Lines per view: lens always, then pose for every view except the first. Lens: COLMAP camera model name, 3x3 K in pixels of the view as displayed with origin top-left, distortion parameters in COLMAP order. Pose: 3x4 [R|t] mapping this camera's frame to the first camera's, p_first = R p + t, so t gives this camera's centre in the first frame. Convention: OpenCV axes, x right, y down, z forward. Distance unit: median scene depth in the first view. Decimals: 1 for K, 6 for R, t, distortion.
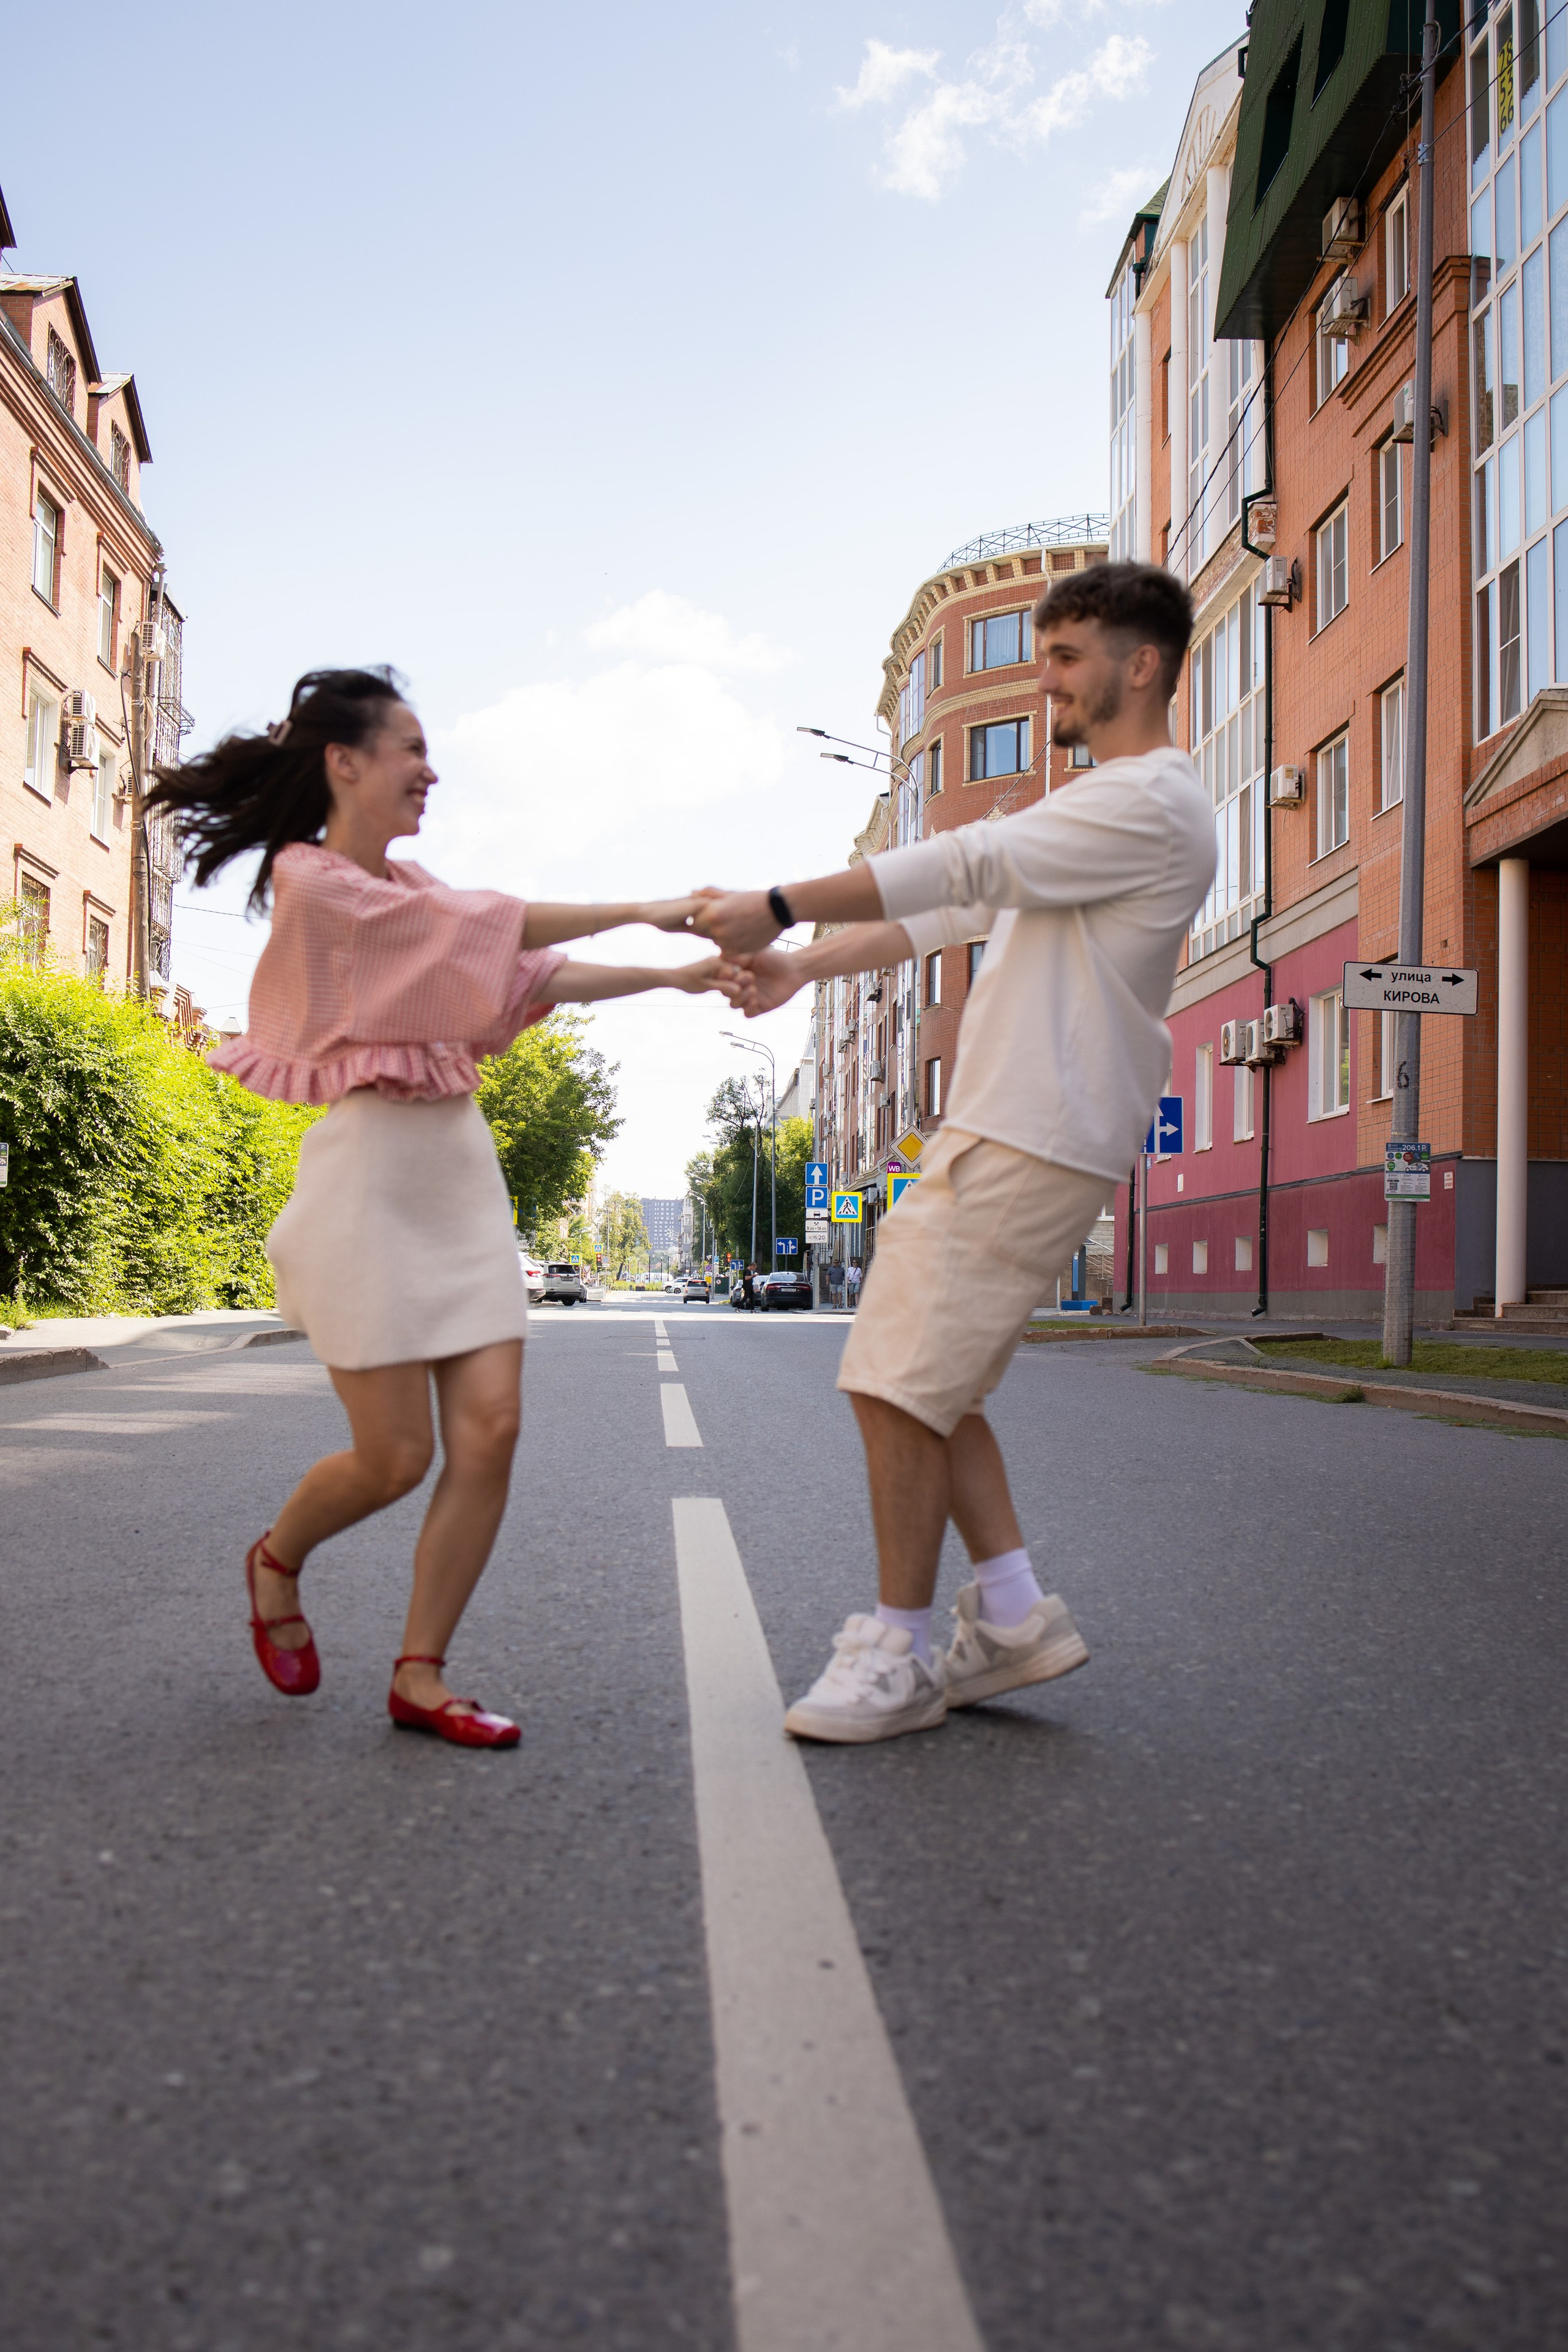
lens RADIAL K [[2389.7, 0, 775.4], [0, 2389.7, 1176.0], [0, 0, 1]] dist [-0.033931, 0.000000]
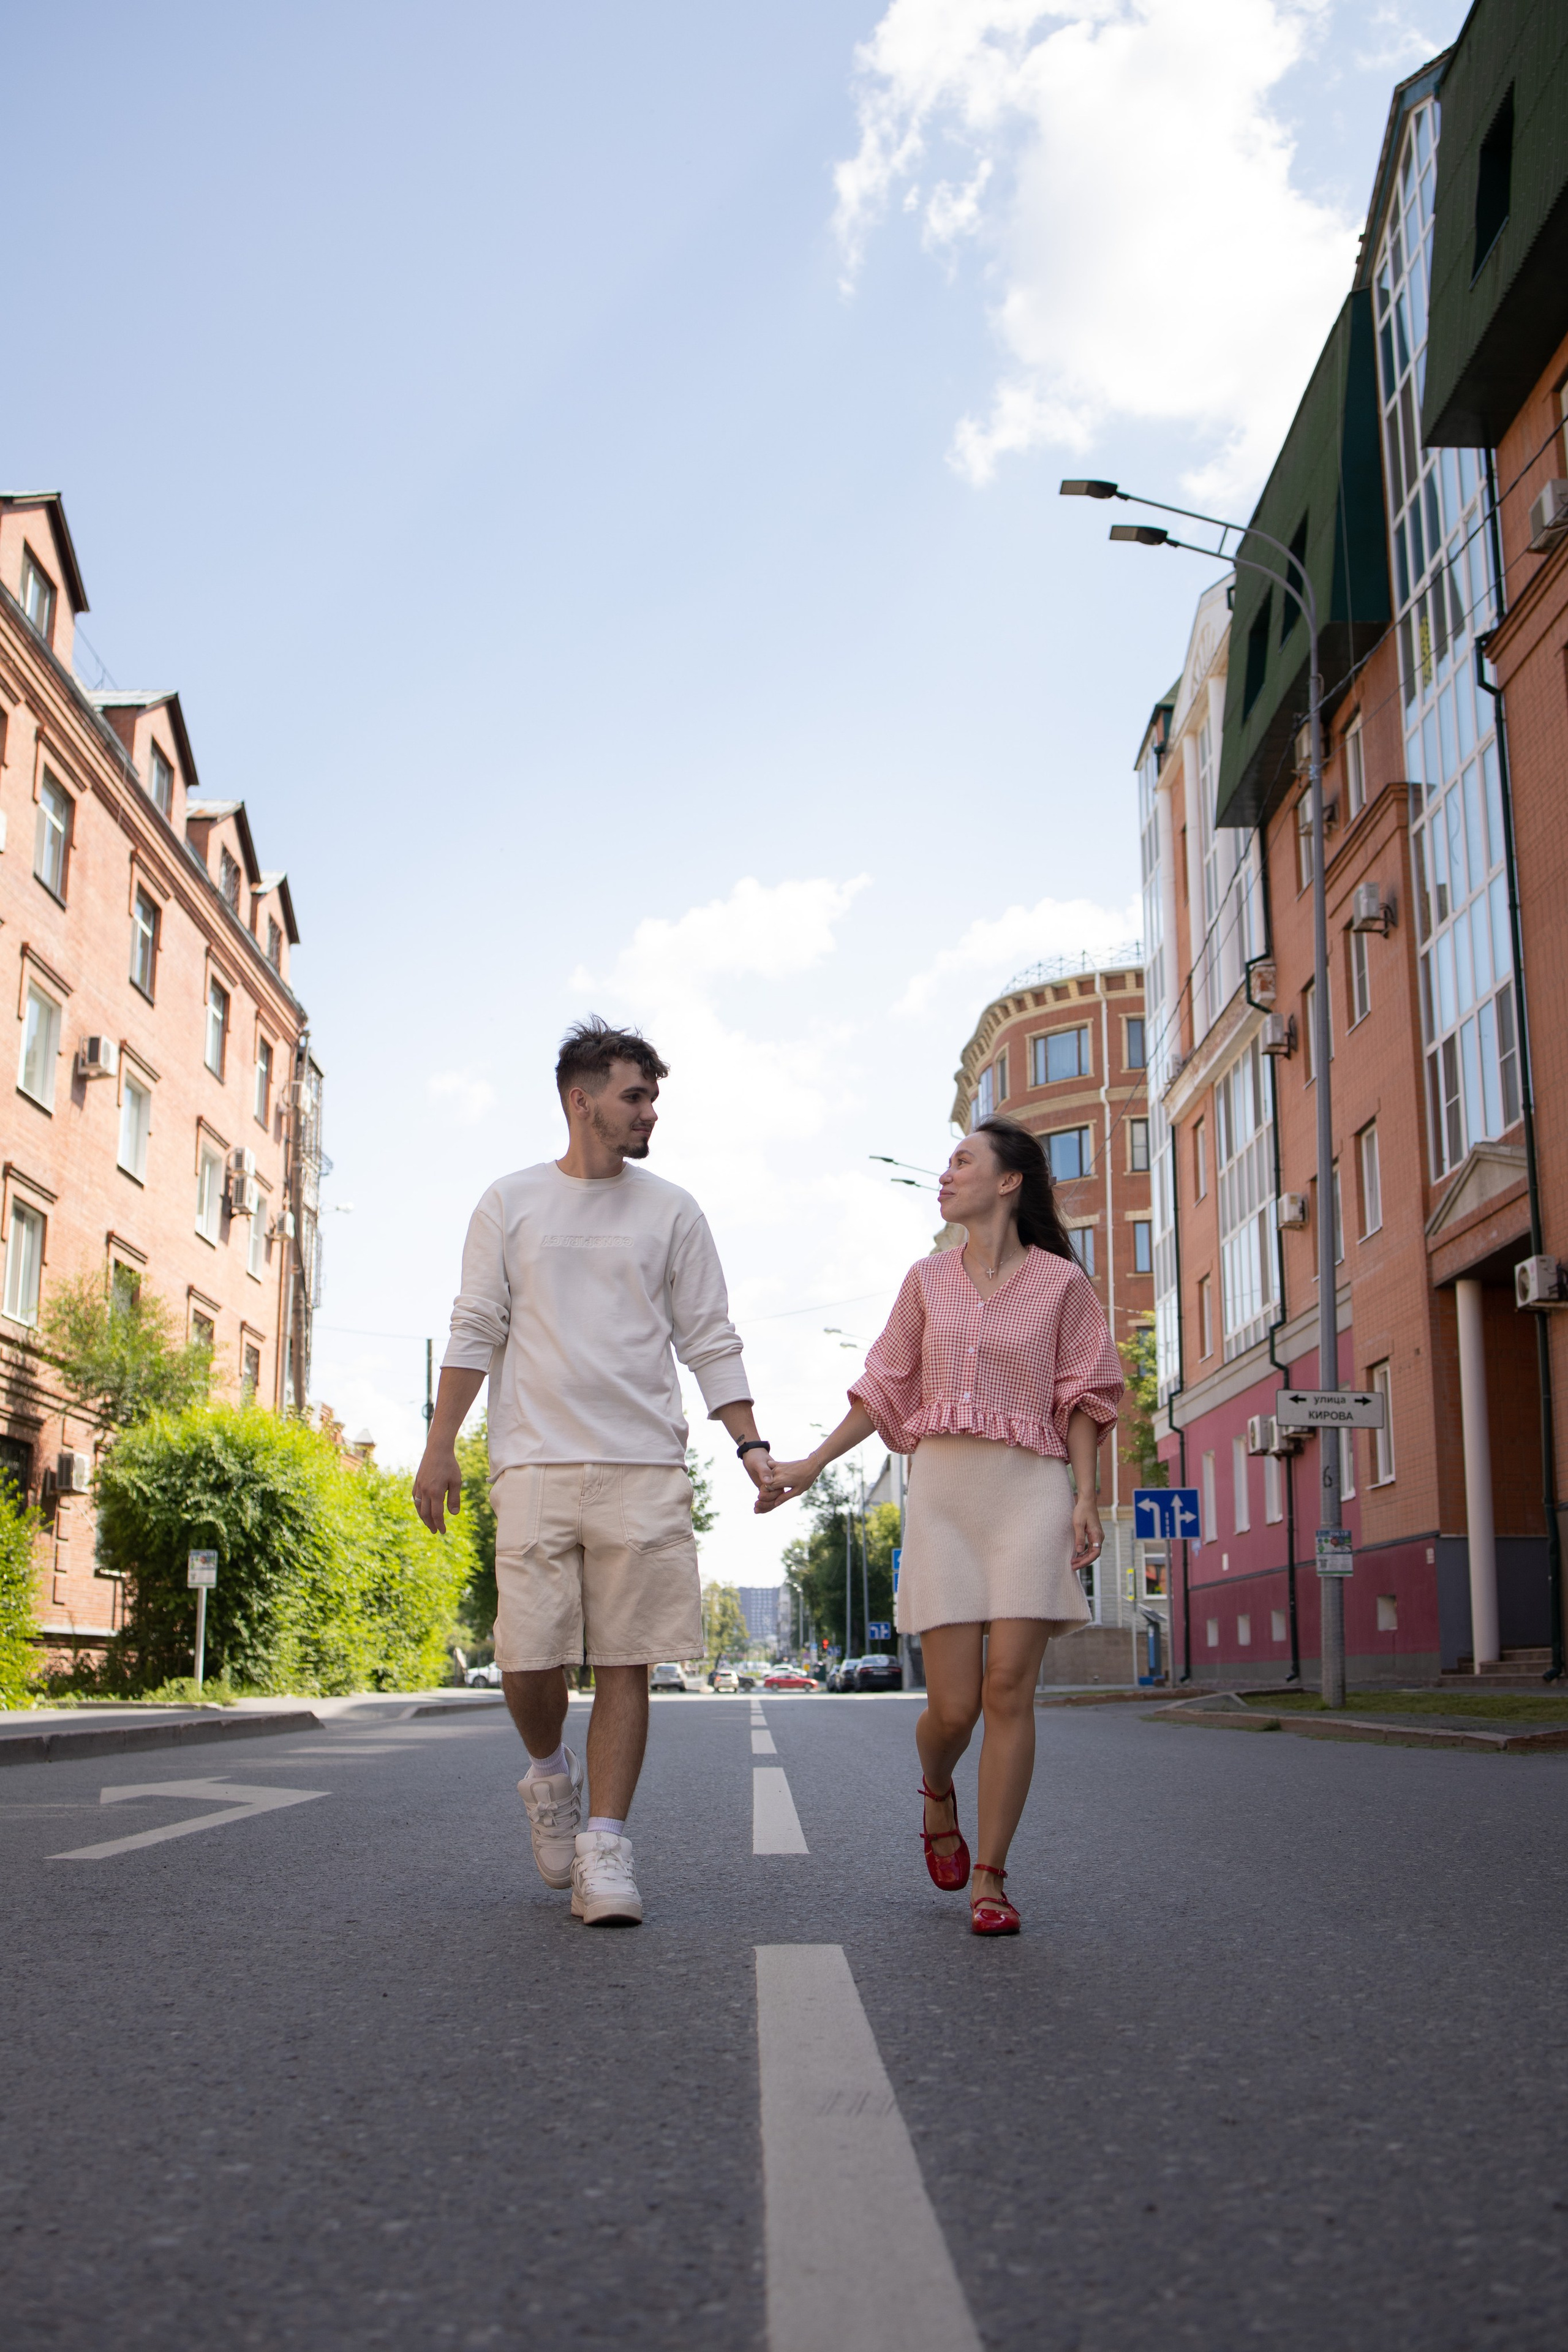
lens RADIAL K [[2389.7, 0, 806.3], [0, 2389.7, 1169.9], [0, 0, 1]] dist [-0.033931, 0.000000]
pose [[0.999406, -0.025066, -0.023652, 0.007546], [0.020911, 0.986570, -0.161992, -0.001432], [0.027395, 0.161401, 0.986509, -0.132835]]
